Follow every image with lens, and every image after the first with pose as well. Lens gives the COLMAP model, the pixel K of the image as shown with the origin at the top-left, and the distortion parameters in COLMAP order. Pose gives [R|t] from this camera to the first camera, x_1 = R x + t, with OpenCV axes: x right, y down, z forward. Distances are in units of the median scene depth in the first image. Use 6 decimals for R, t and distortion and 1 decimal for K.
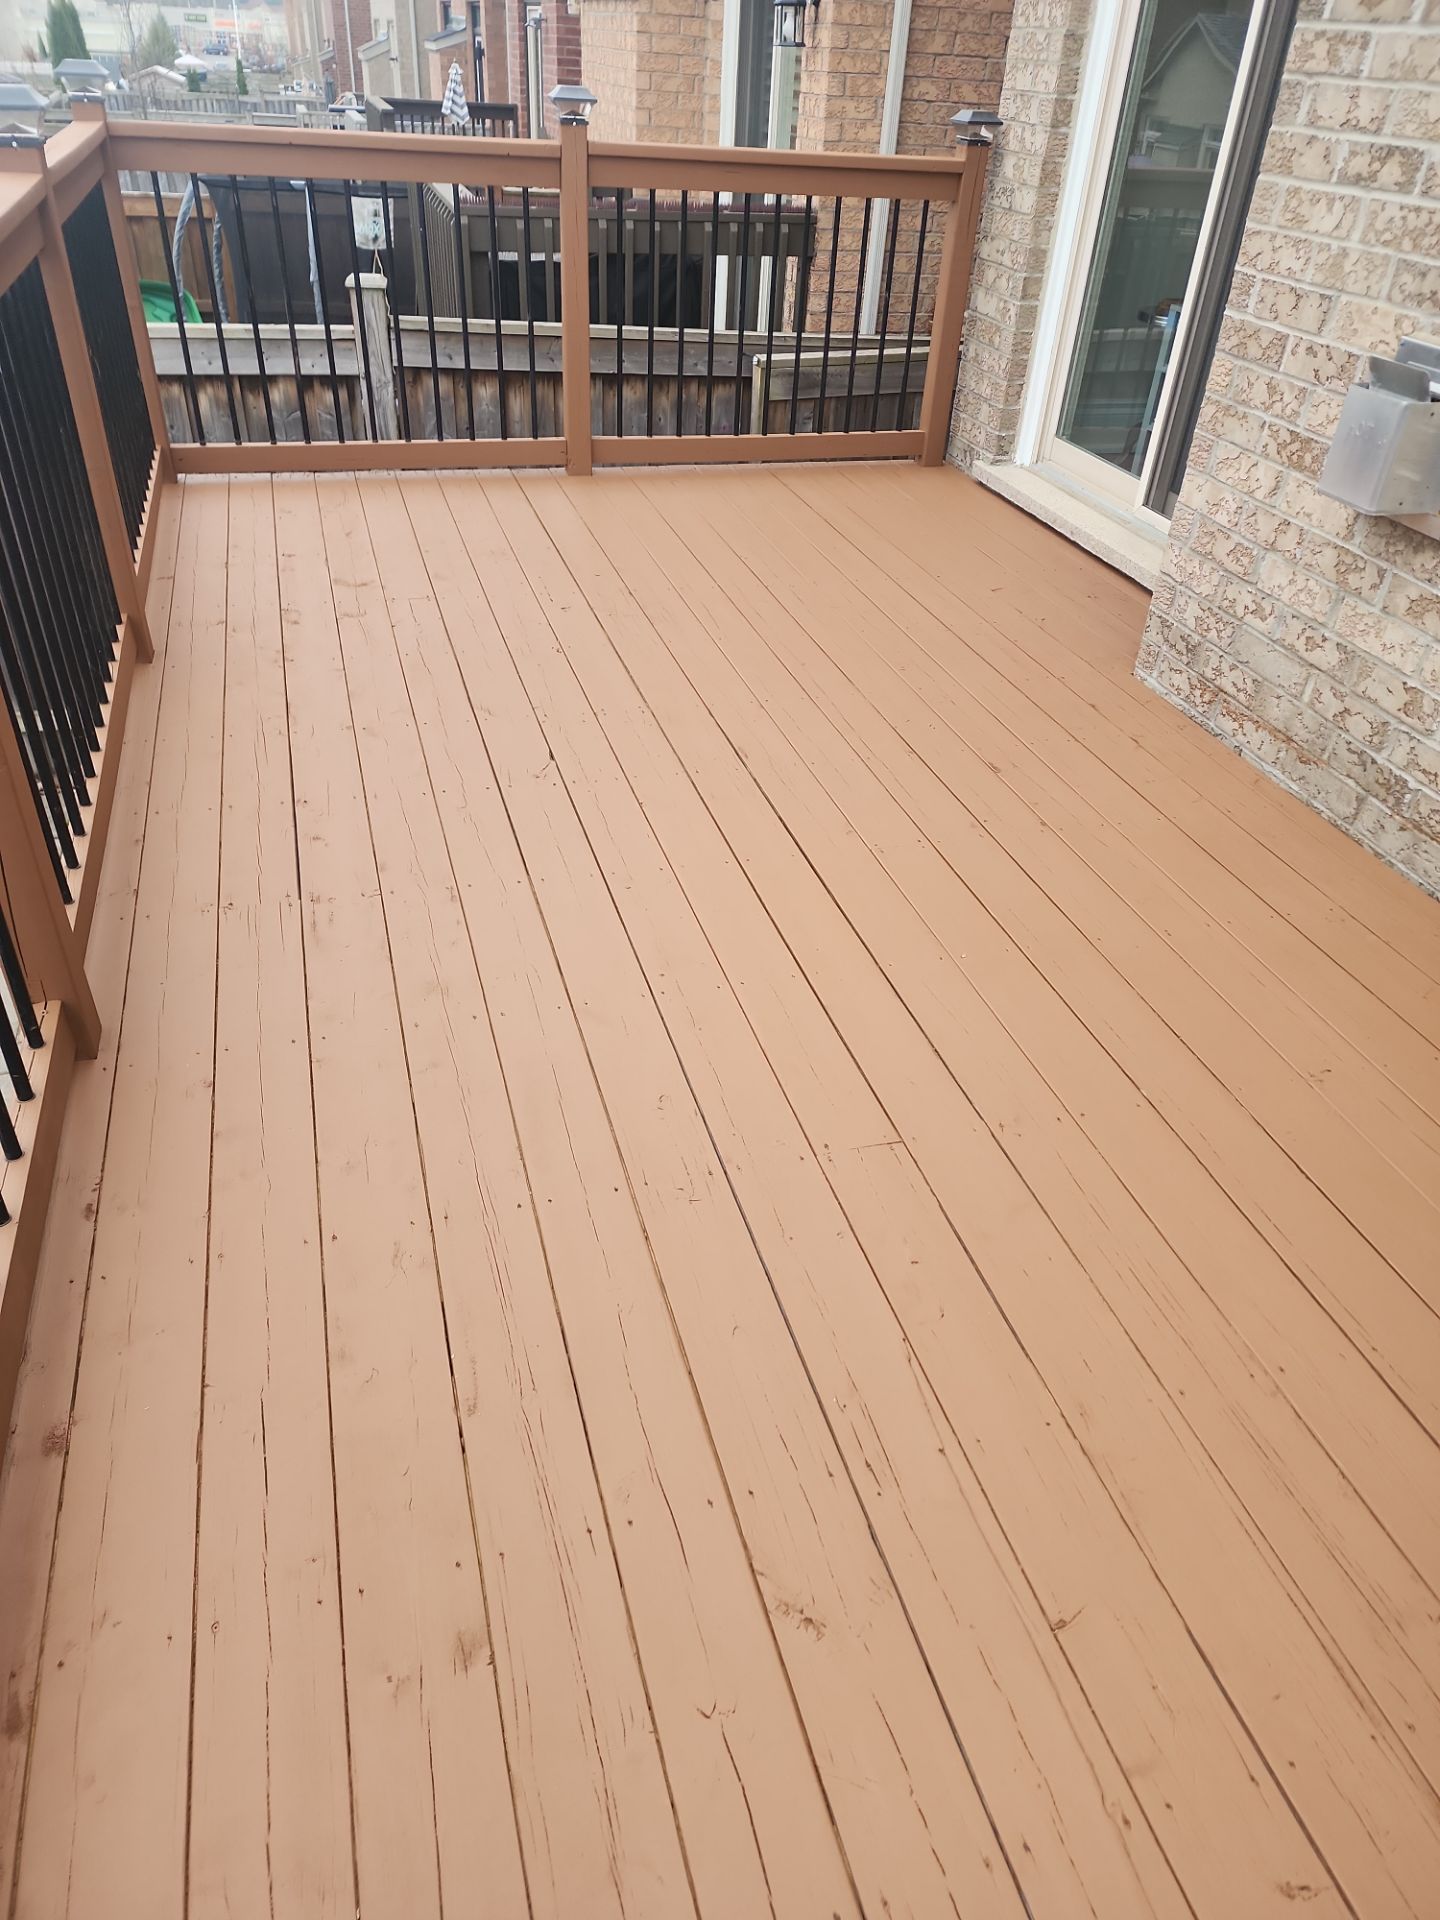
lens RADIAL K [[1276.5, 0, 743.5], [0, 1276.5, 965.6], [0, 0, 1]] dist [0.070029, -0.056778]
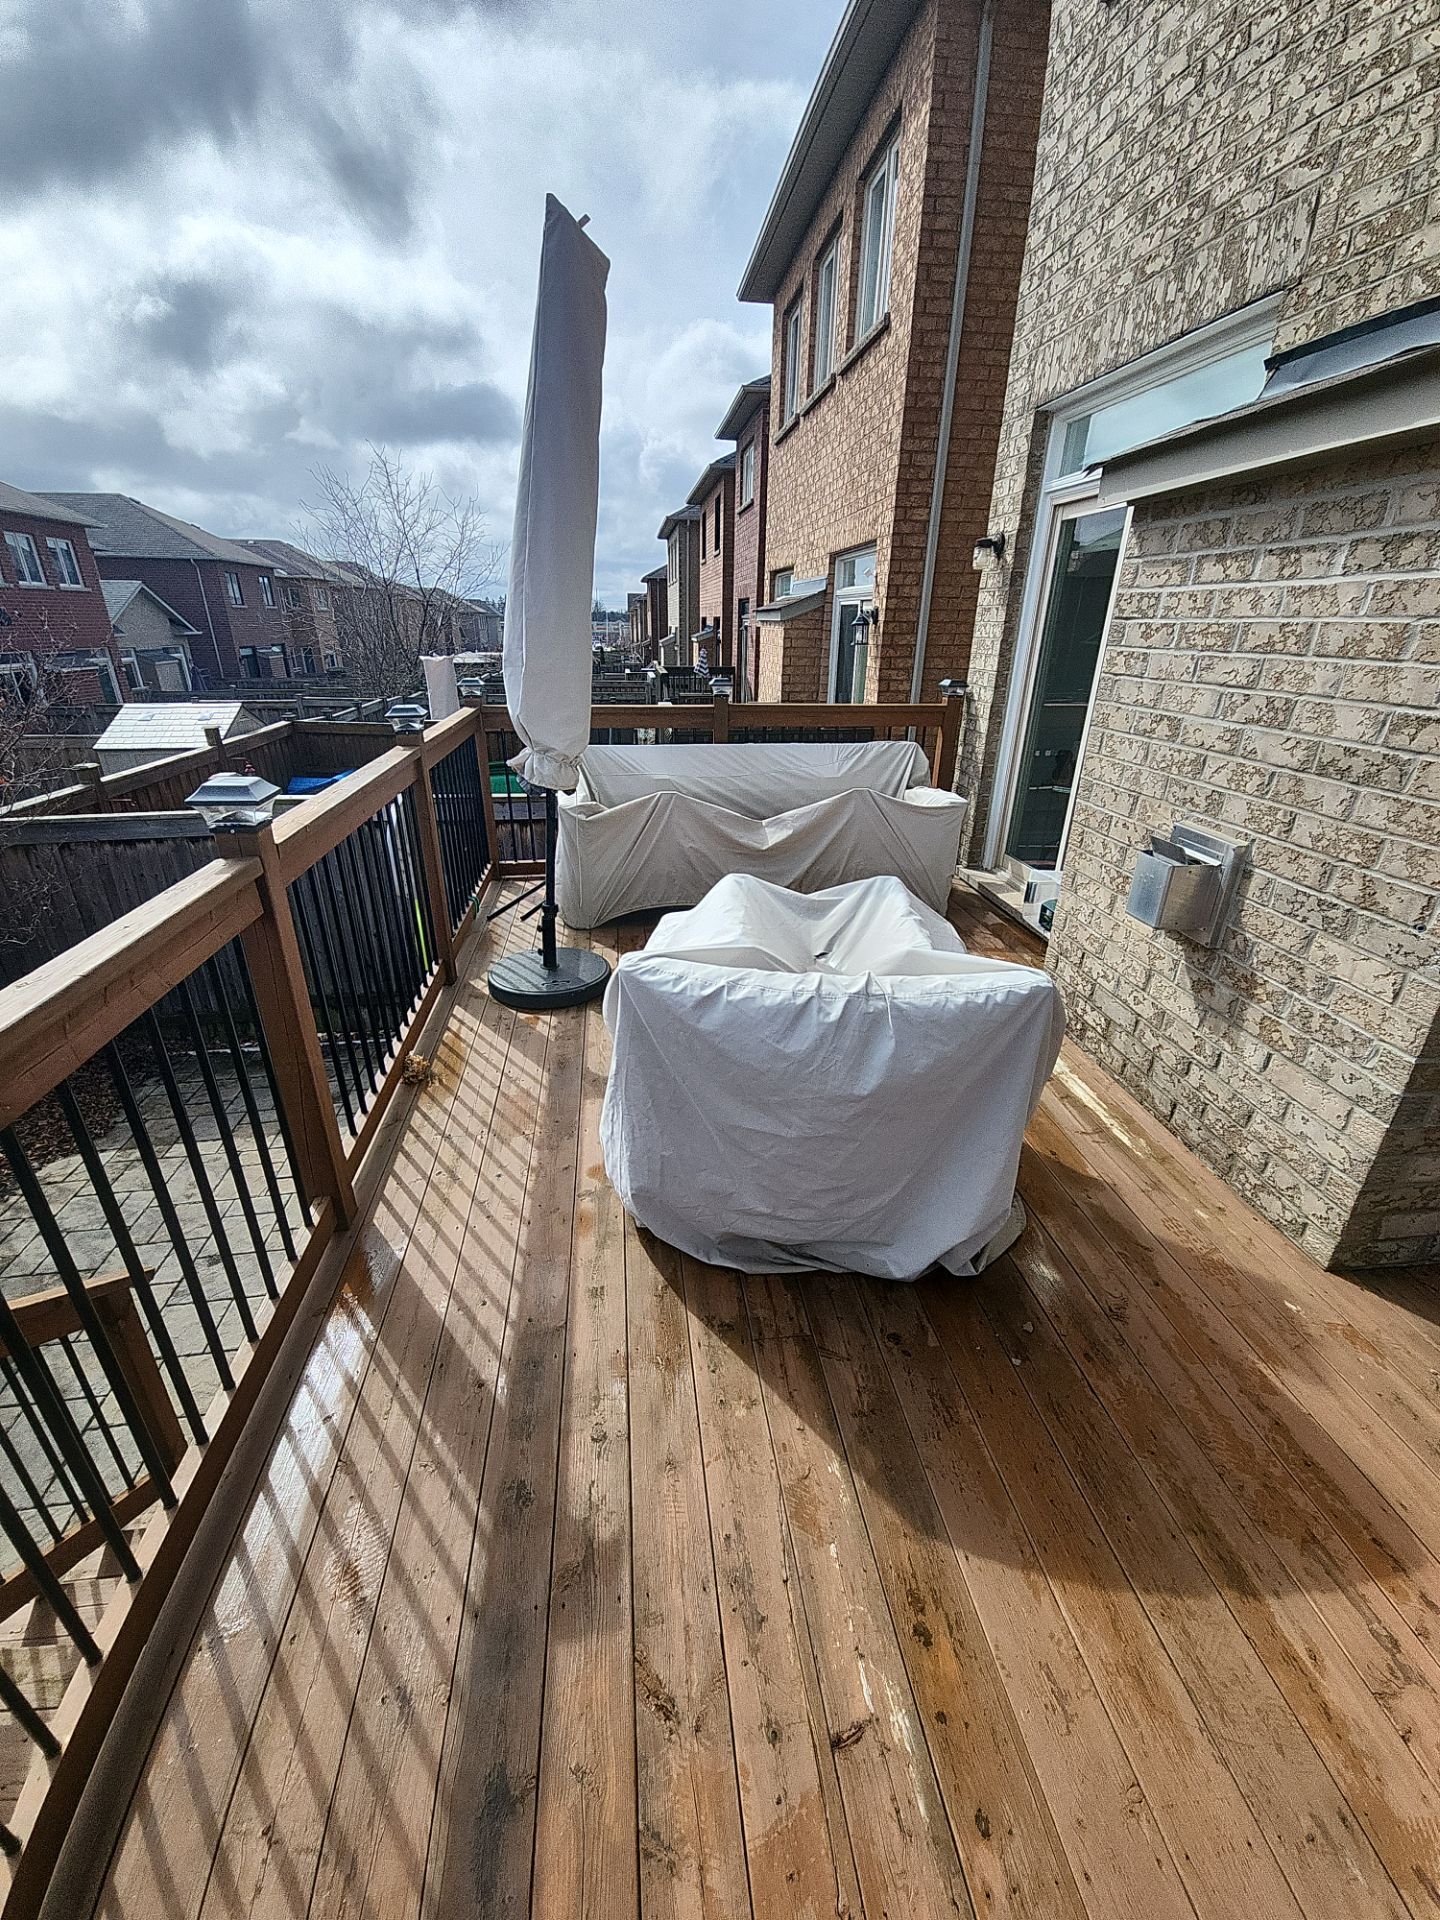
lens RADIAL K [[792.9, 0, 717.9], [0, 792.9, 983.4], [0, 0, 1]] dist [0.001022, 0.000040]
pose [[0.982559, 0.033127, -0.182979, 0.079256], [-0.067626, 0.980283, -0.185668, -0.039359], [0.173220, 0.194804, 0.965425, -0.003269]]
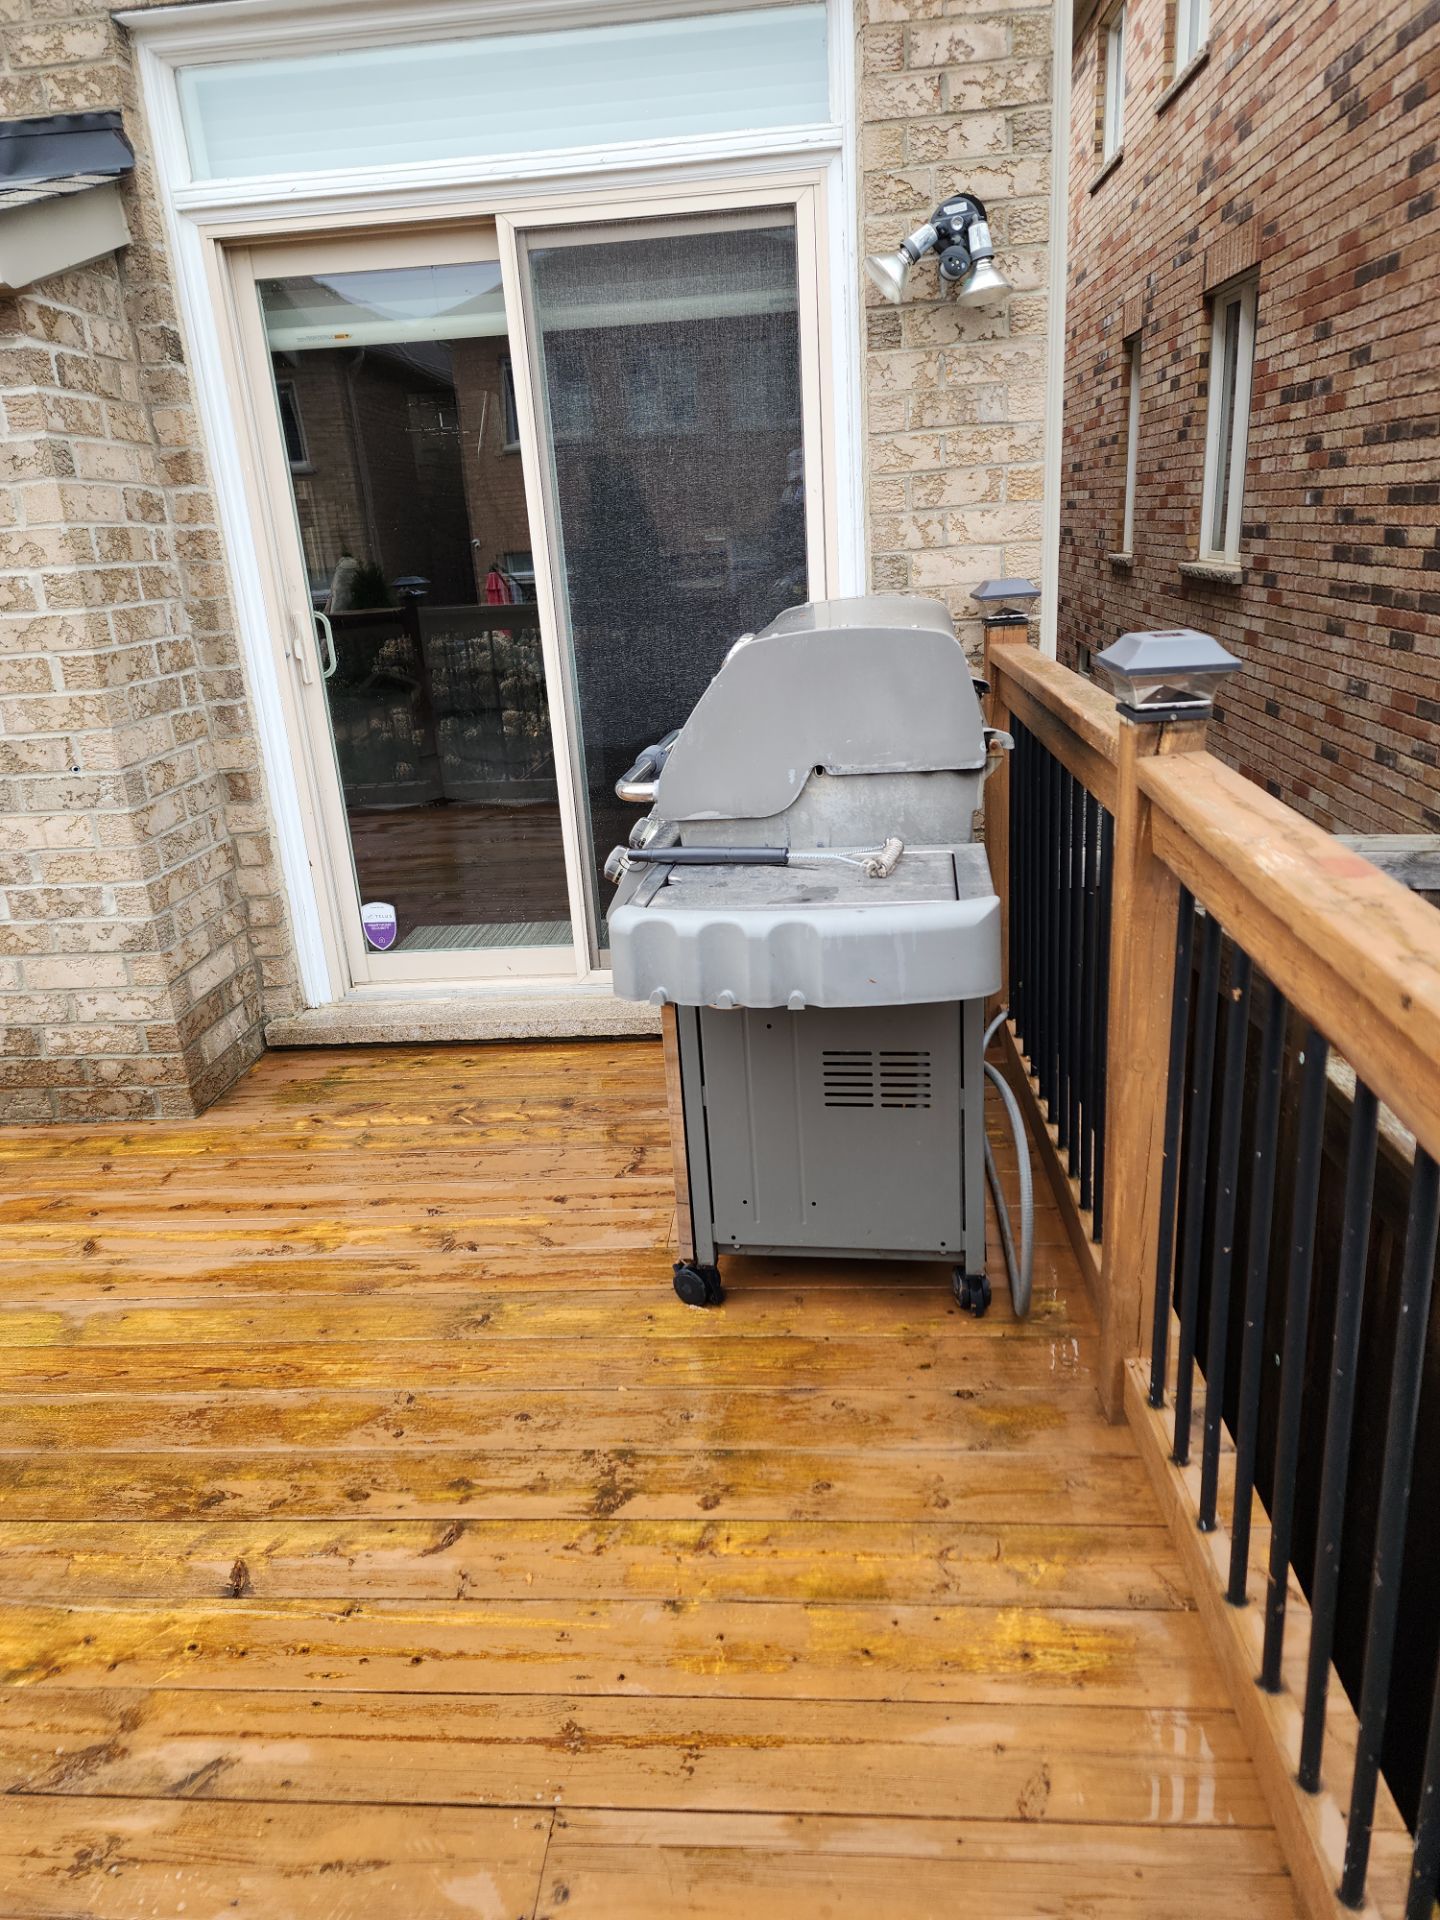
lens RADIAL K [[1268.9, 0, 720.0], [0, 1268.9, 960.0], [0, 0, 1]] dist [0.069483, -0.056740]
pose [[0.353981, -0.378434, 0.855269, -0.150009], [0.608017, 0.787975, 0.097010, 0.057224], [-0.710643, 0.485678, 0.509022, -0.103520]]
